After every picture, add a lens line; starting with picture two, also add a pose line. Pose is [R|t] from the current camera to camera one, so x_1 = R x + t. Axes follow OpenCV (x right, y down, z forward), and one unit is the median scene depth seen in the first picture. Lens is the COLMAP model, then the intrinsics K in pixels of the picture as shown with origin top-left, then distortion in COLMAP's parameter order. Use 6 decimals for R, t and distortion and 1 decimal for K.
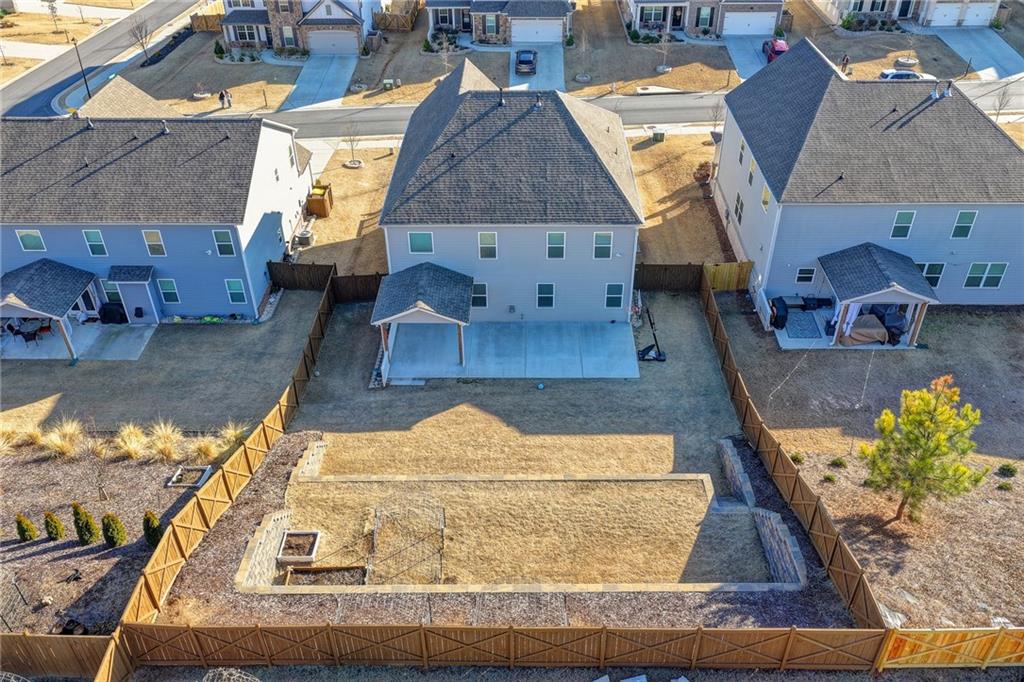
lens RADIAL K [[851.0, 0, 515.1], [0, 851.0, 344.6], [0, 0, 1]] dist [-0.014857, 0.041644]
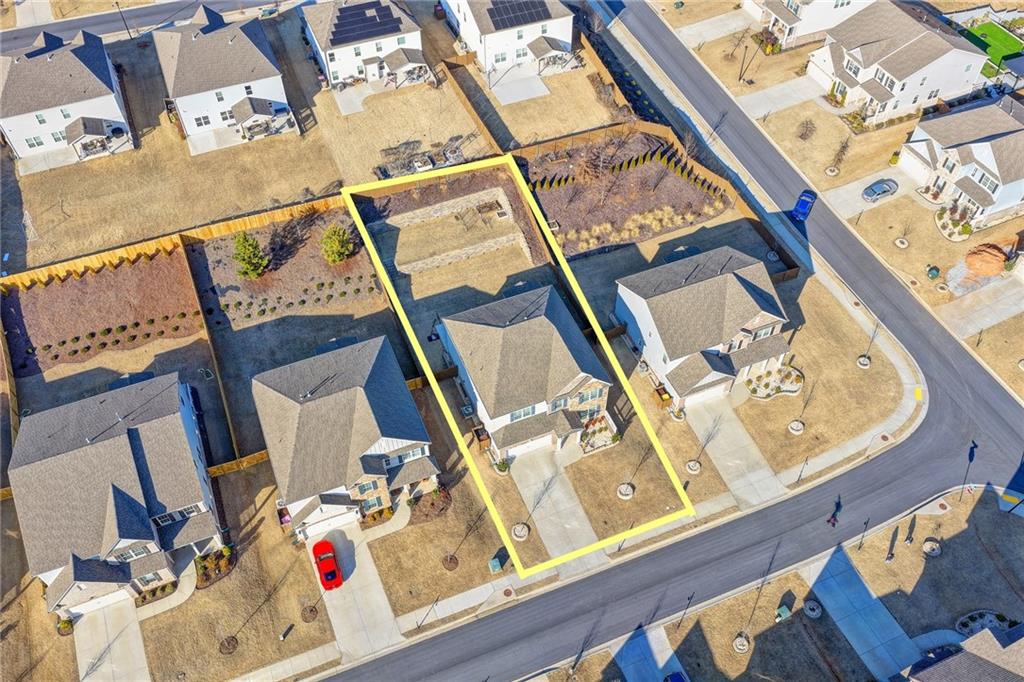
lens RADIAL K [[851.0, 0, 518.6], [0, 851.0, 345.5], [0, 0, 1]] dist [-0.014857, 0.041644]
pose [[-0.916522, 0.315950, -0.245283, 0.503711], [-0.227799, 0.091751, 0.969376, -2.191653], [0.328779, 0.944329, -0.012119, 1.086775]]
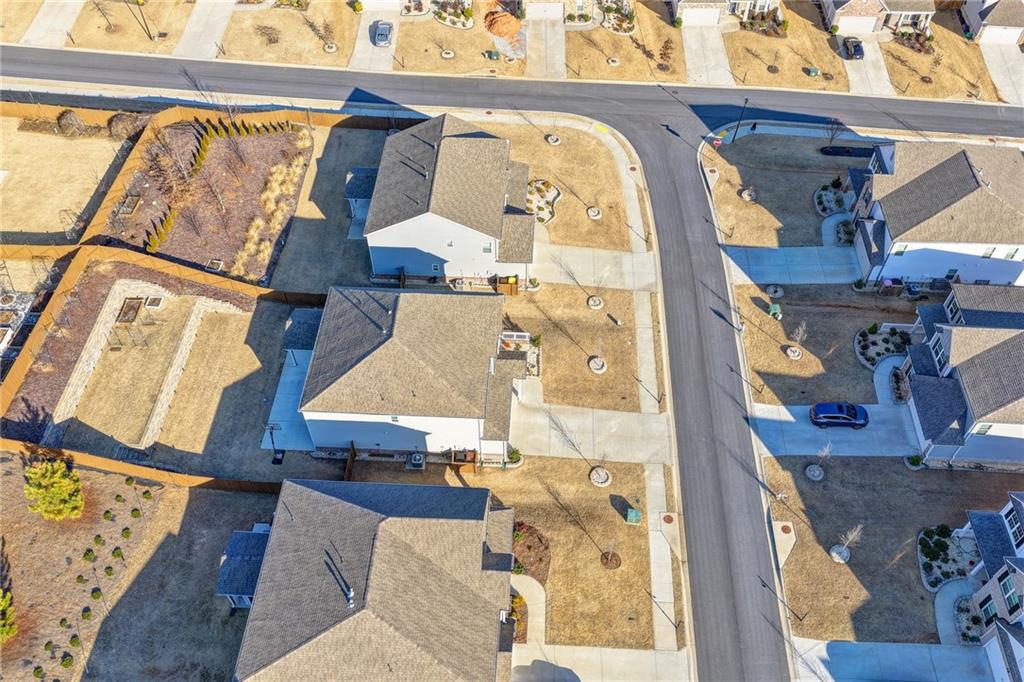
lens RADIAL K [[851.0, 0, 516.0], [0, 851.0, 341.9], [0, 0, 1]] dist [-0.014857, 0.041644]
pose [[-0.036245, 0.777426, -0.627929, 0.960552], [-0.589242, 0.490870, 0.641748, -1.357547], [0.807143, 0.393262, 0.440301, 0.546912]]
